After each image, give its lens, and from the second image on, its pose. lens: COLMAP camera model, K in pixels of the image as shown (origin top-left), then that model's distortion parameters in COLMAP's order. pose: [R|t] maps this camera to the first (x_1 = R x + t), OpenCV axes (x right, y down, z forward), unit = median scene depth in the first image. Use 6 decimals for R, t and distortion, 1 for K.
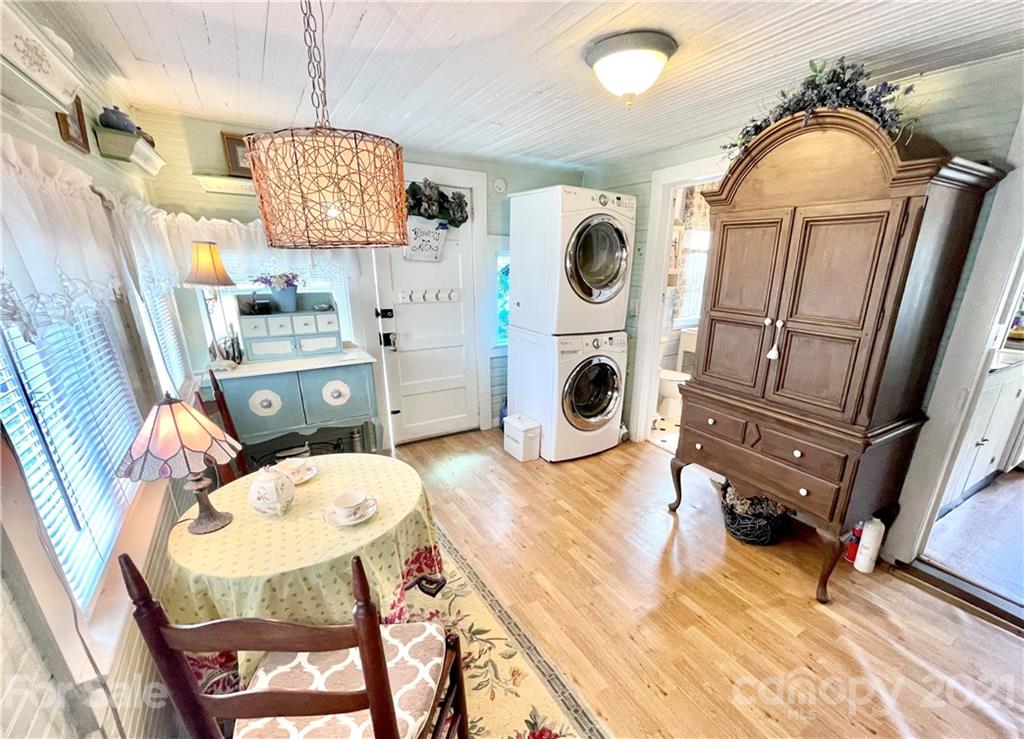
lens RADIAL K [[439.8, 0, 537.3], [0, 439.8, 409.2], [0, 0, 1]] dist [-0.002500, -0.000332]
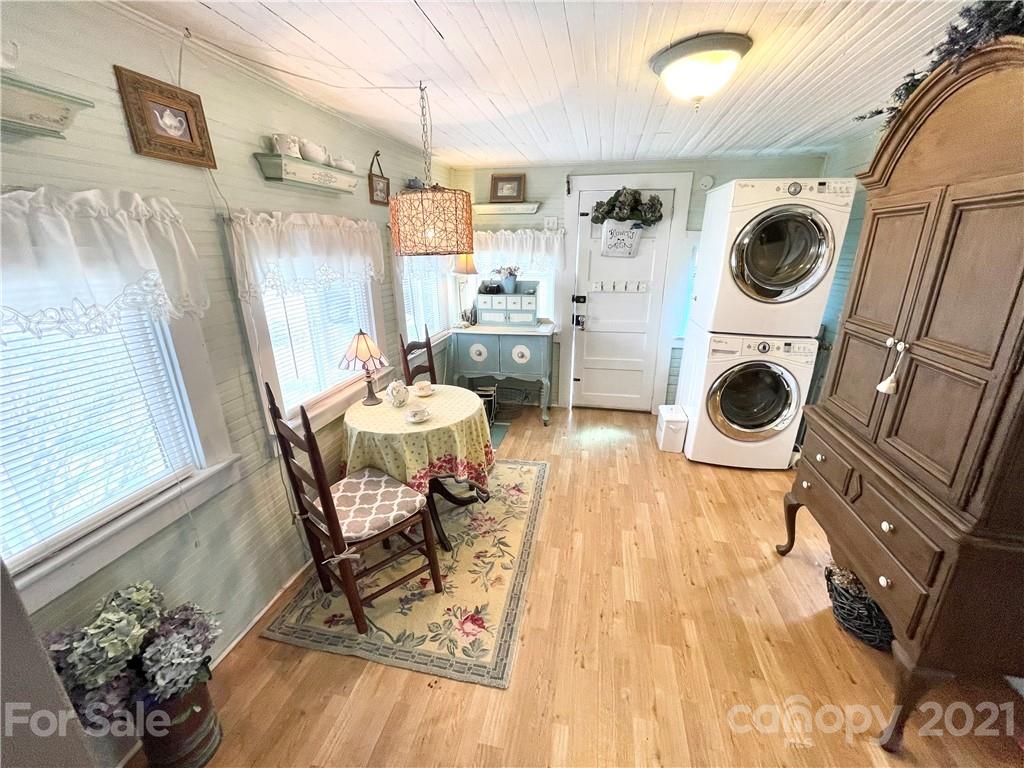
lens RADIAL K [[411.9, 0, 512.0], [0, 411.9, 384.0], [0, 0, 1]] dist [-0.006229, 0.000416]
pose [[0.707513, 0.204352, -0.676510, 0.434558], [-0.212890, 0.974442, 0.071702, -0.034126], [0.673872, 0.093292, 0.732934, 0.055165]]
